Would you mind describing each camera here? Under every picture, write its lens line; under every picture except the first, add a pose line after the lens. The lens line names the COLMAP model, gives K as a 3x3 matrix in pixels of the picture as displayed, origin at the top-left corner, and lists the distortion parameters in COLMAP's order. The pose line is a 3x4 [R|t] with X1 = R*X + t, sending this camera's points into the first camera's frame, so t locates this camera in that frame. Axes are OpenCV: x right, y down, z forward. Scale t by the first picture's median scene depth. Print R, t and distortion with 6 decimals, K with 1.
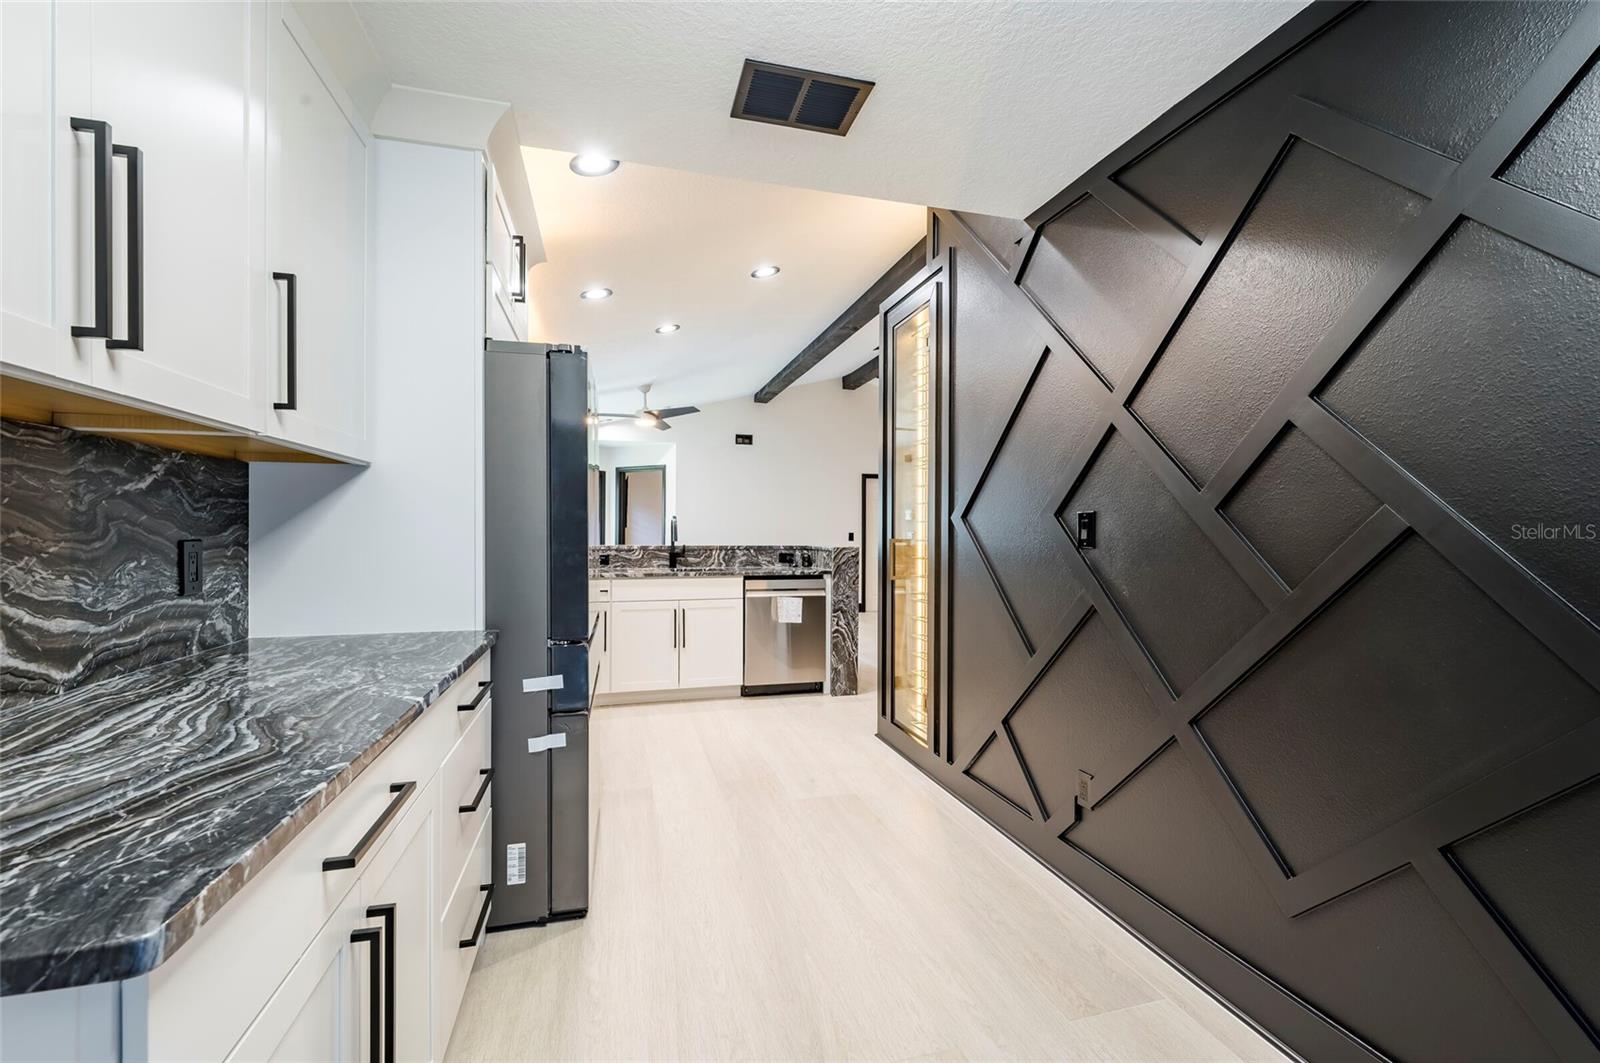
lens RADIAL K [[675.2, 0, 800.0], [0, 675.2, 531.5], [0, 0, 1]] dist [-0.000996, -0.001060]
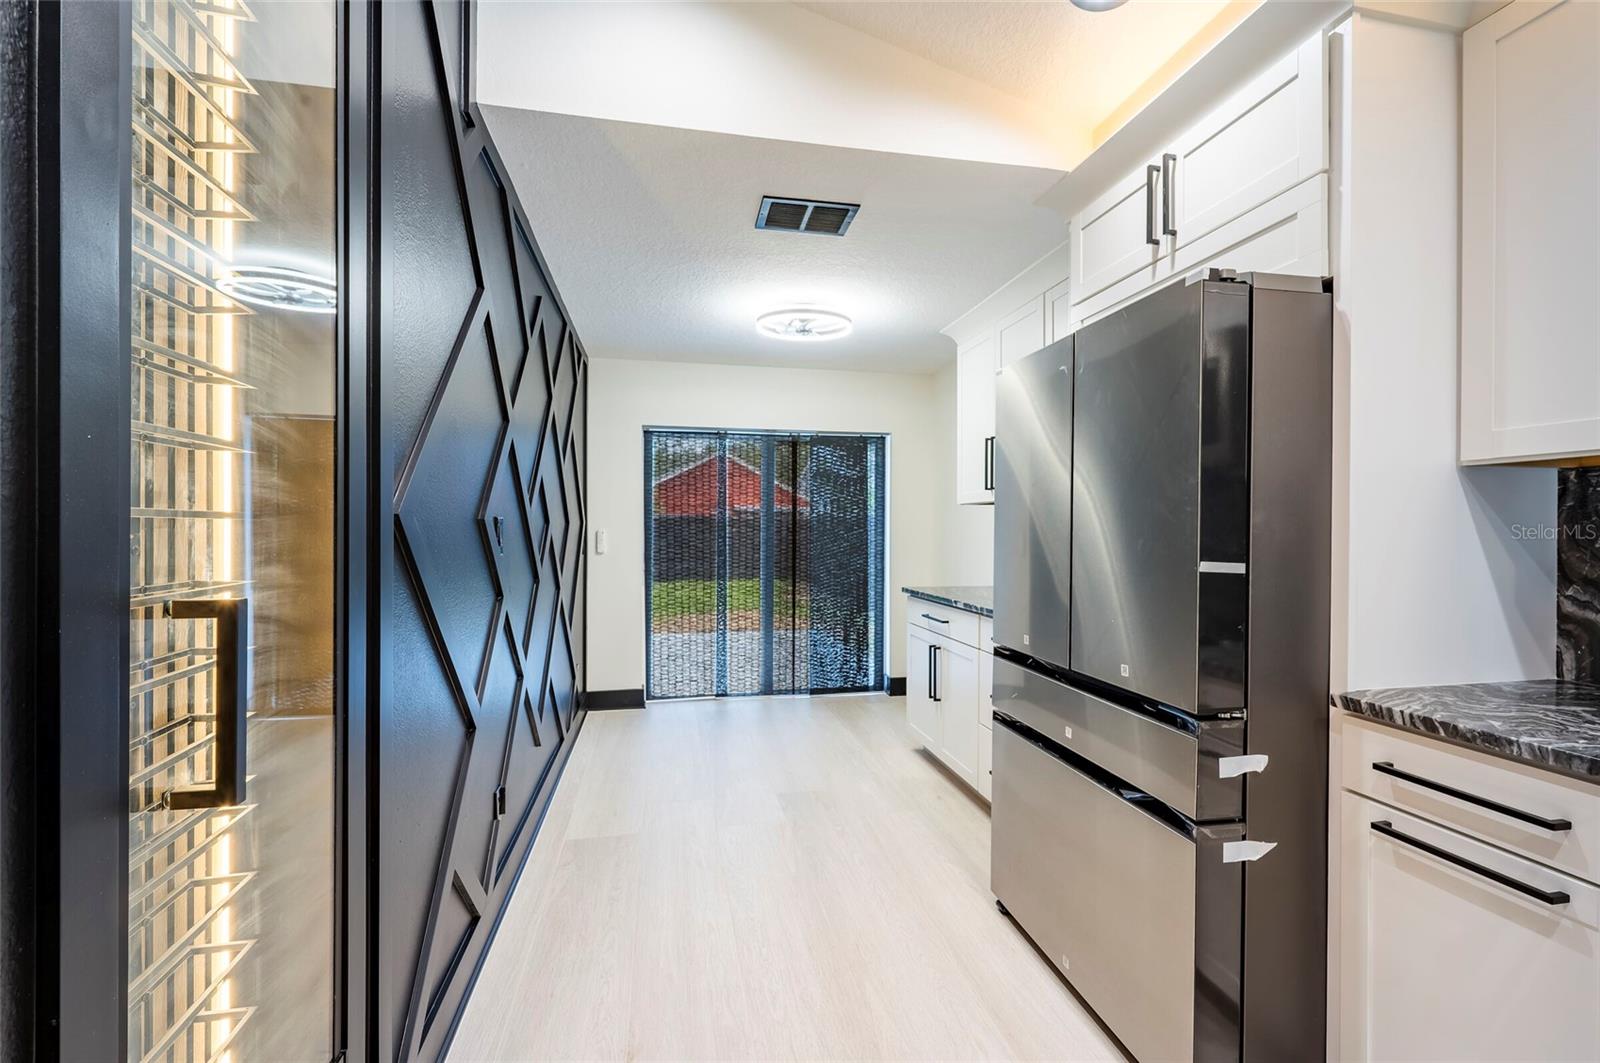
lens RADIAL K [[686.7, 0, 804.6], [0, 686.7, 531.5], [0, 0, 1]] dist [0.012311, -0.005779]
pose [[-0.997736, -0.007760, 0.066799, -0.037977], [-0.007413, 0.999958, 0.005439, -0.009165], [-0.066838, 0.004931, -0.997752, 0.959273]]
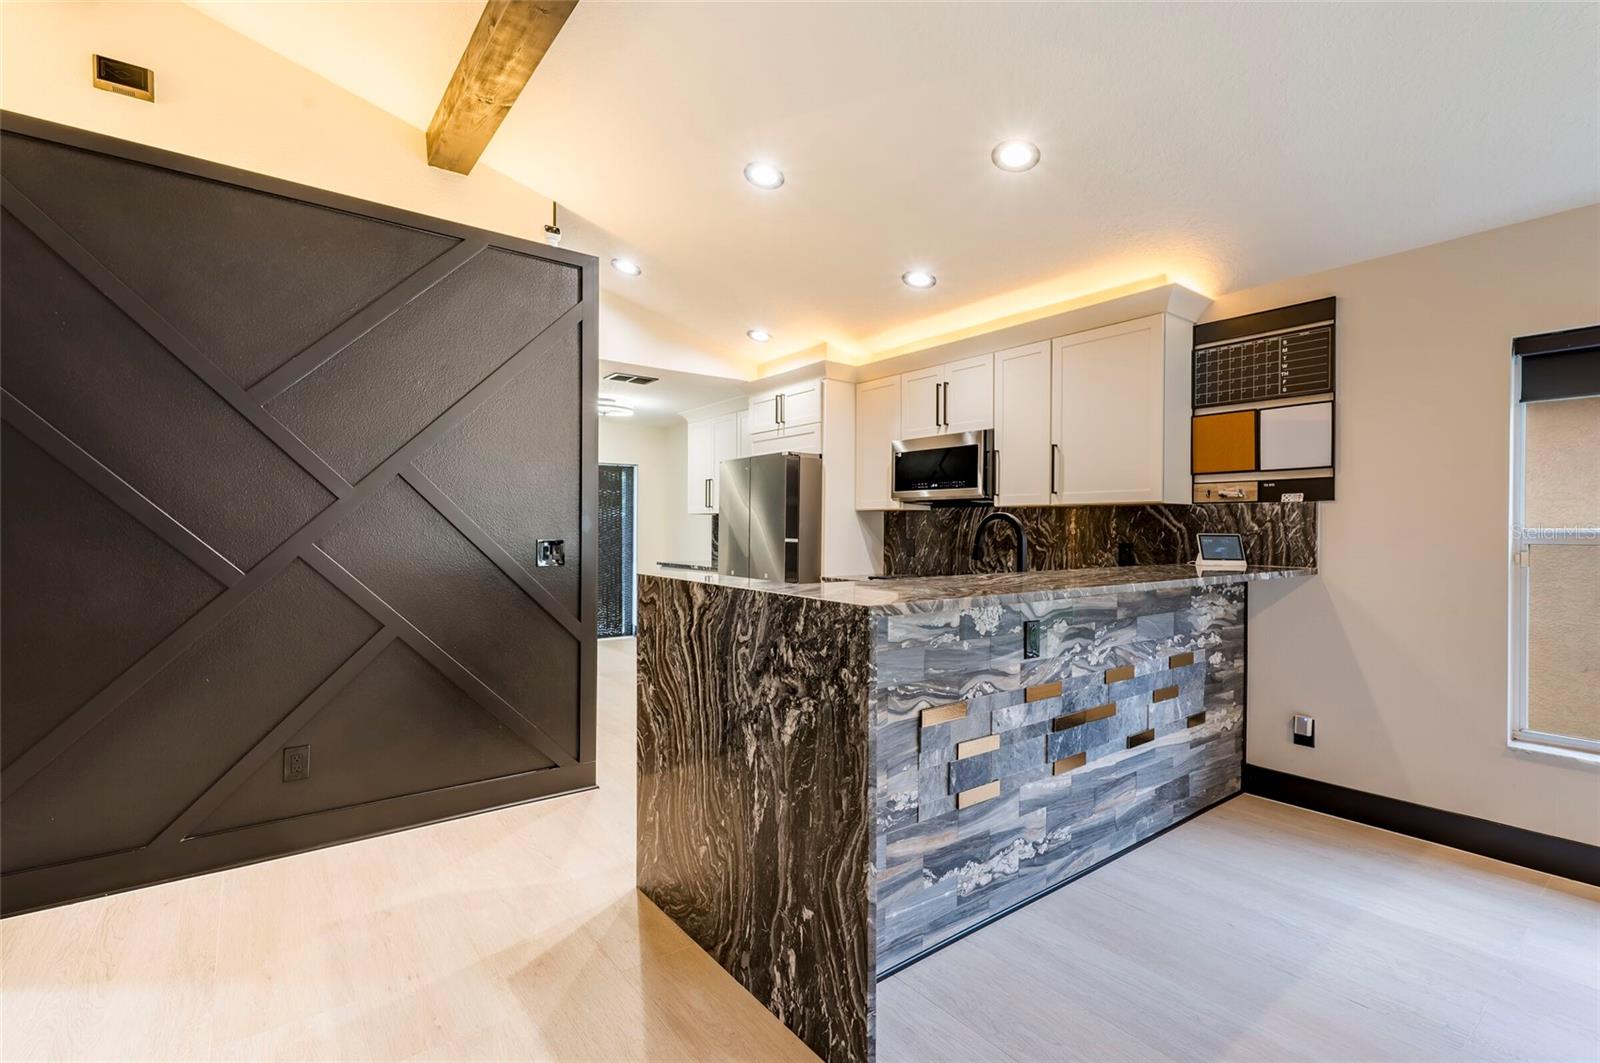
lens RADIAL K [[717.8, 0, 805.9], [0, 717.8, 532.5], [0, 0, 1]] dist [0.001773, -0.000008]
pose [[-0.925580, -0.009918, -0.378422, 0.183243], [-0.012351, 0.999916, 0.004004, -0.009012], [0.378350, 0.008380, -0.925625, 1.642012]]
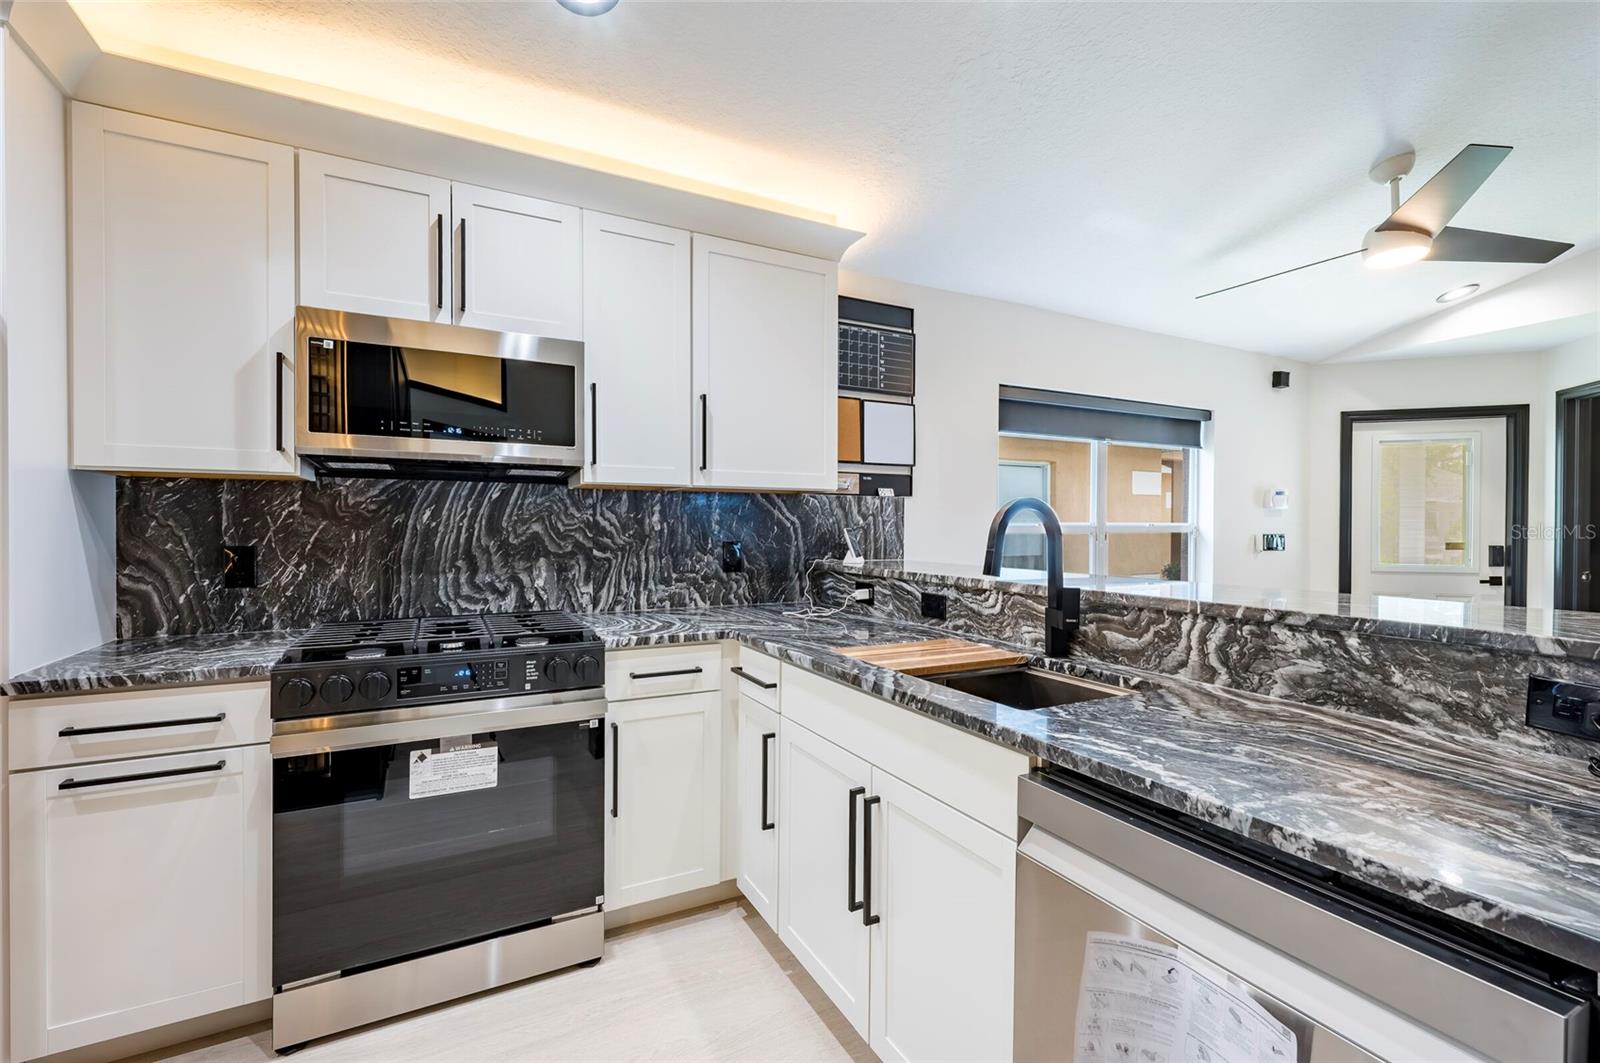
lens RADIAL K [[686.7, 0, 804.6], [0, 686.7, 531.5], [0, 0, 1]] dist [0.012311, -0.005779]
pose [[0.213050, 0.002859, -0.977037, 0.132322], [-0.002766, 0.999993, 0.002323, -0.008180], [0.977037, 0.002207, 0.213057, 0.928235]]
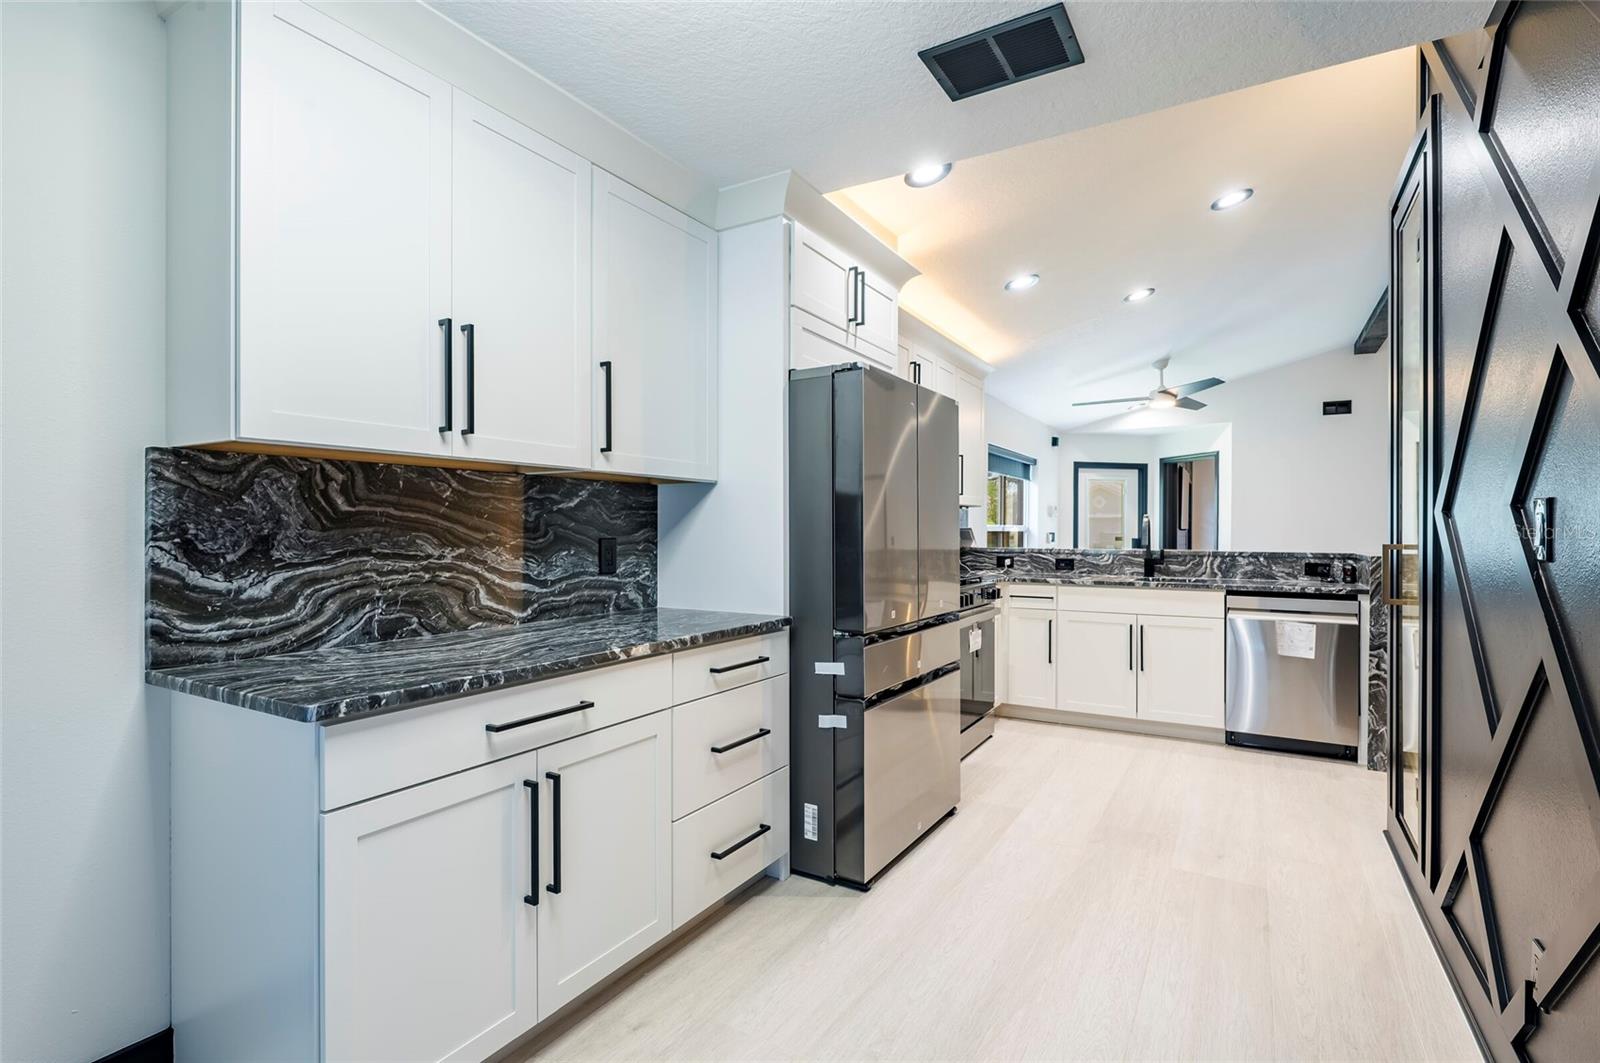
lens RADIAL K [[755.8, 0, 807.9], [0, 755.8, 530.0], [0, 0, 1]] dist [0.001006, -0.000850]
pose [[0.695786, -0.003366, -0.718241, 0.222421], [-0.000308, 0.999988, -0.004984, 0.000618], [0.718249, 0.003689, 0.695776, 0.043261]]
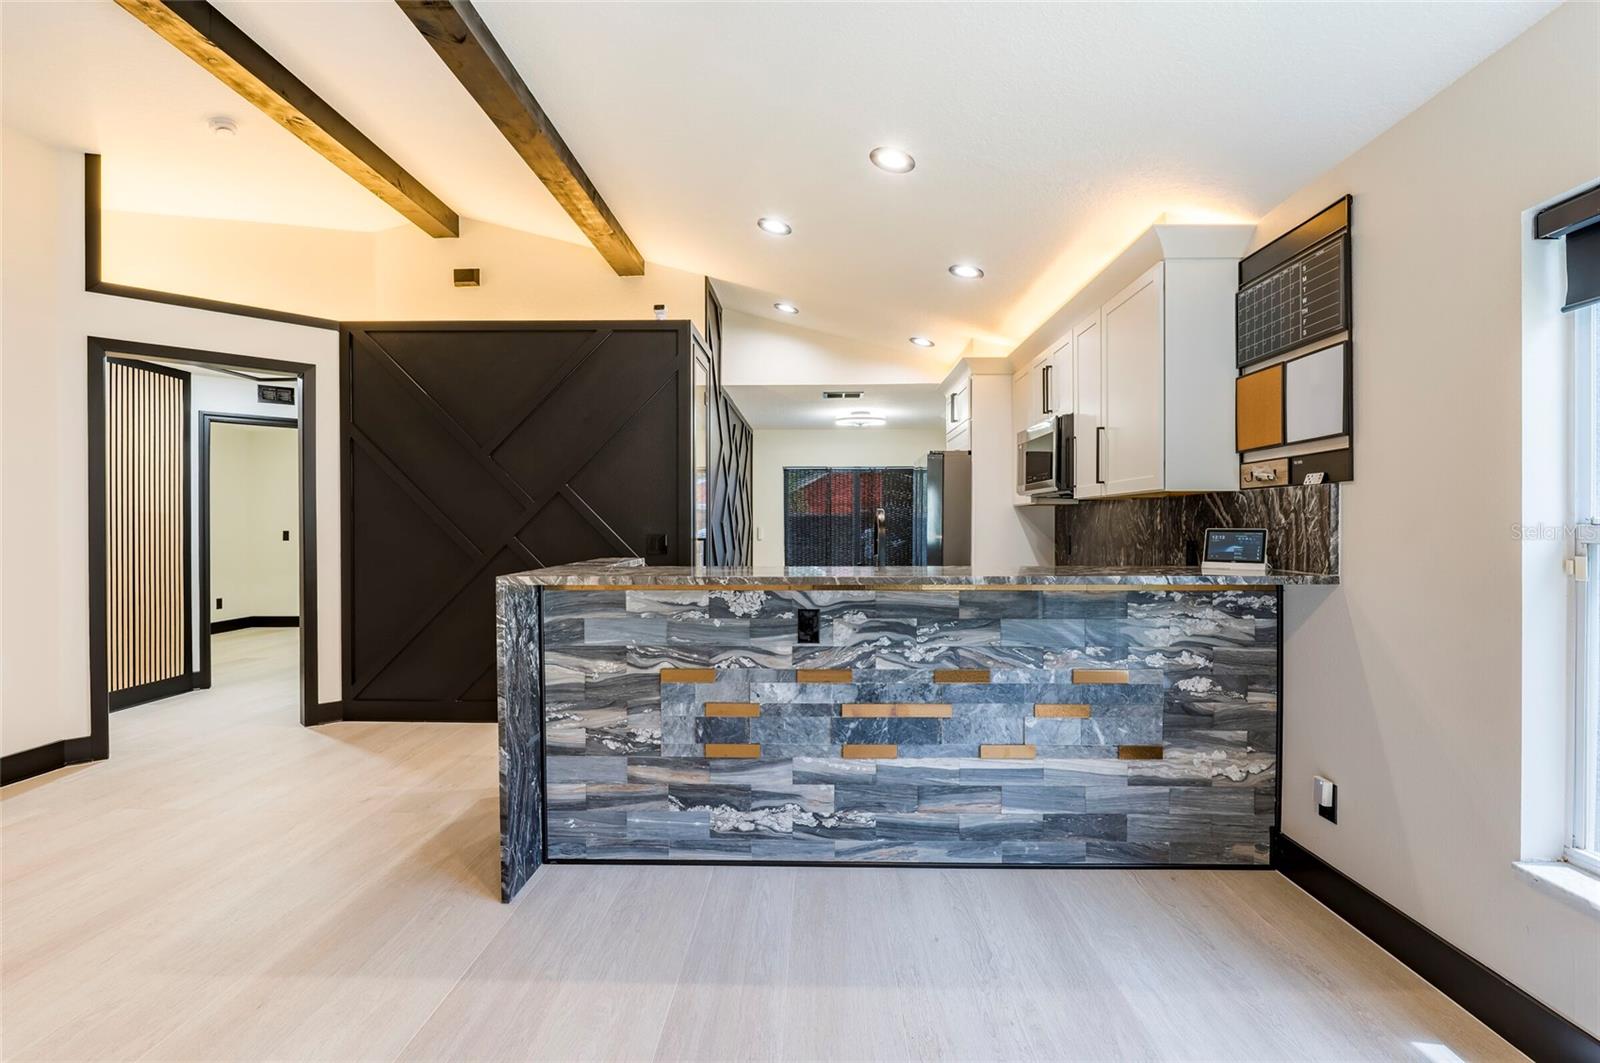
lens RADIAL K [[732.4, 0, 806.4], [0, 732.4, 531.8], [0, 0, 1]] dist [-0.005851, -0.001472]
pose [[-0.958510, -0.007061, 0.284973, -0.335642], [-0.003931, 0.999926, 0.011554, -0.012776], [-0.285033, 0.009955, -0.958466, 1.779596]]
